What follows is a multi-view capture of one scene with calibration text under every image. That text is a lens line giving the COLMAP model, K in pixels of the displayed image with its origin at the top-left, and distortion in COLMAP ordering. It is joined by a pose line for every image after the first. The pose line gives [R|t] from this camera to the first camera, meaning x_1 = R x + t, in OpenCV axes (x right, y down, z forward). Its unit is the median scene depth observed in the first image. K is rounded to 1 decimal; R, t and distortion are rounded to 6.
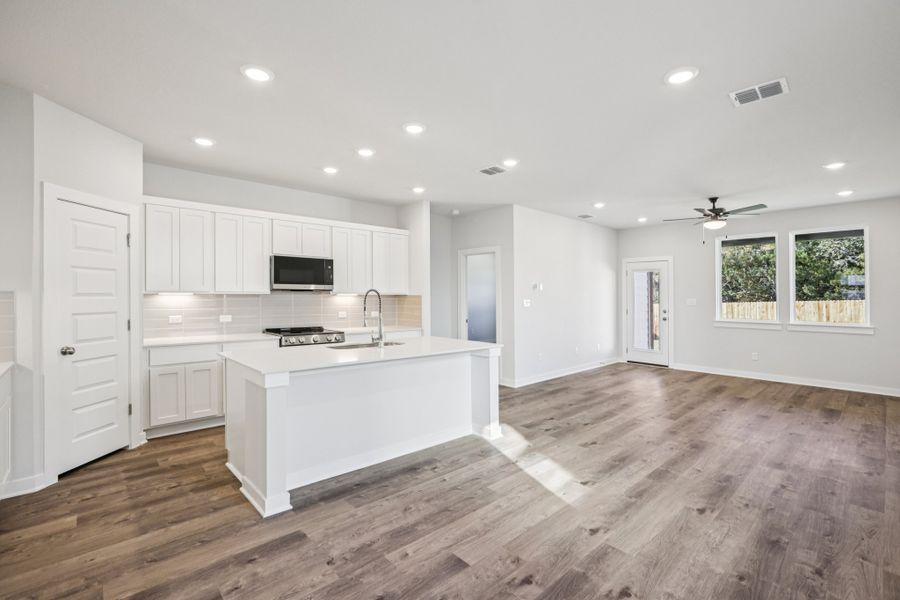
lens RADIAL K [[405.4, 0, 454.9], [0, 405.4, 298.5], [0, 0, 1]] dist [-0.014749, 0.004638]
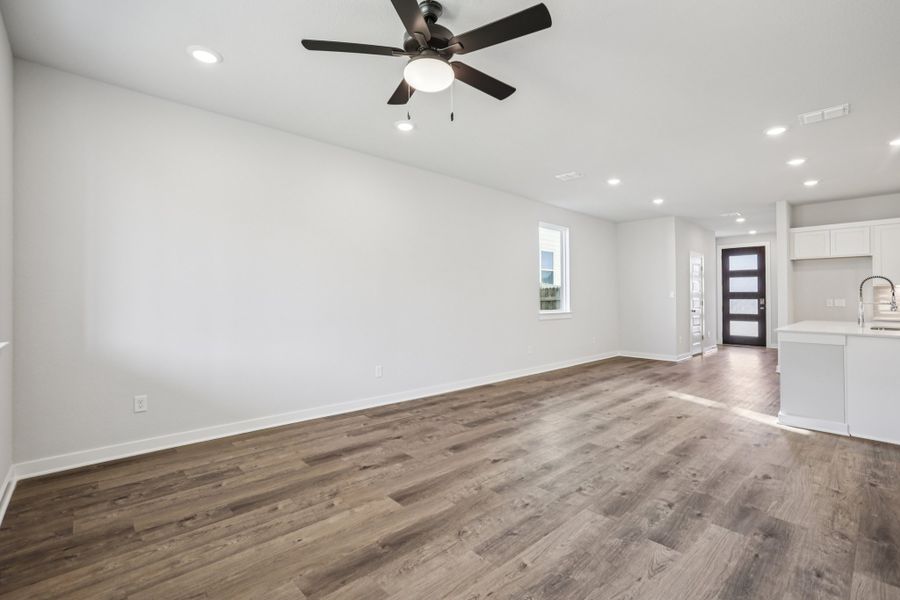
lens RADIAL K [[405.4, 0, 454.0], [0, 405.4, 296.7], [0, 0, 1]] dist [-0.014749, 0.004638]
pose [[-0.999973, -0.007274, -0.000511, 0.902193], [-0.007275, 0.999971, 0.002134, 0.038425], [0.000495, 0.002137, -0.999998, 1.975992]]
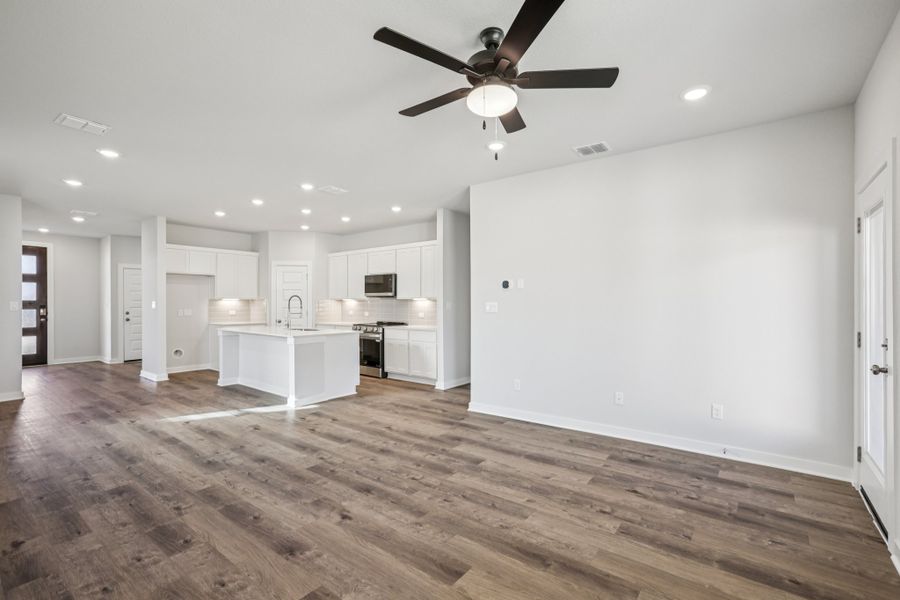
lens RADIAL K [[405.4, 0, 456.8], [0, 405.4, 307.8], [0, 0, 1]] dist [-0.014749, 0.004638]
pose [[0.169695, 0.004858, -0.985485, 1.460054], [-0.005539, 0.999977, 0.003975, 0.017316], [0.985481, 0.004784, 0.169718, 1.292312]]
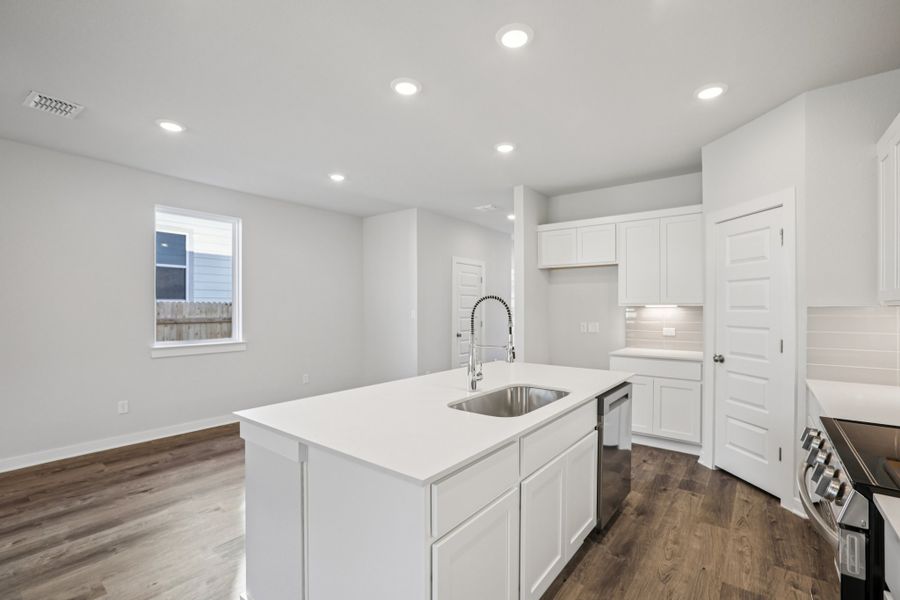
lens RADIAL K [[405.4, 0, 445.2], [0, 405.4, 302.9], [0, 0, 1]] dist [-0.014749, 0.004638]
pose [[-0.989770, -0.006876, -0.142504, -0.046762], [-0.005928, 0.999957, -0.007074, -0.005543], [0.142546, -0.006157, -0.989769, 1.477727]]
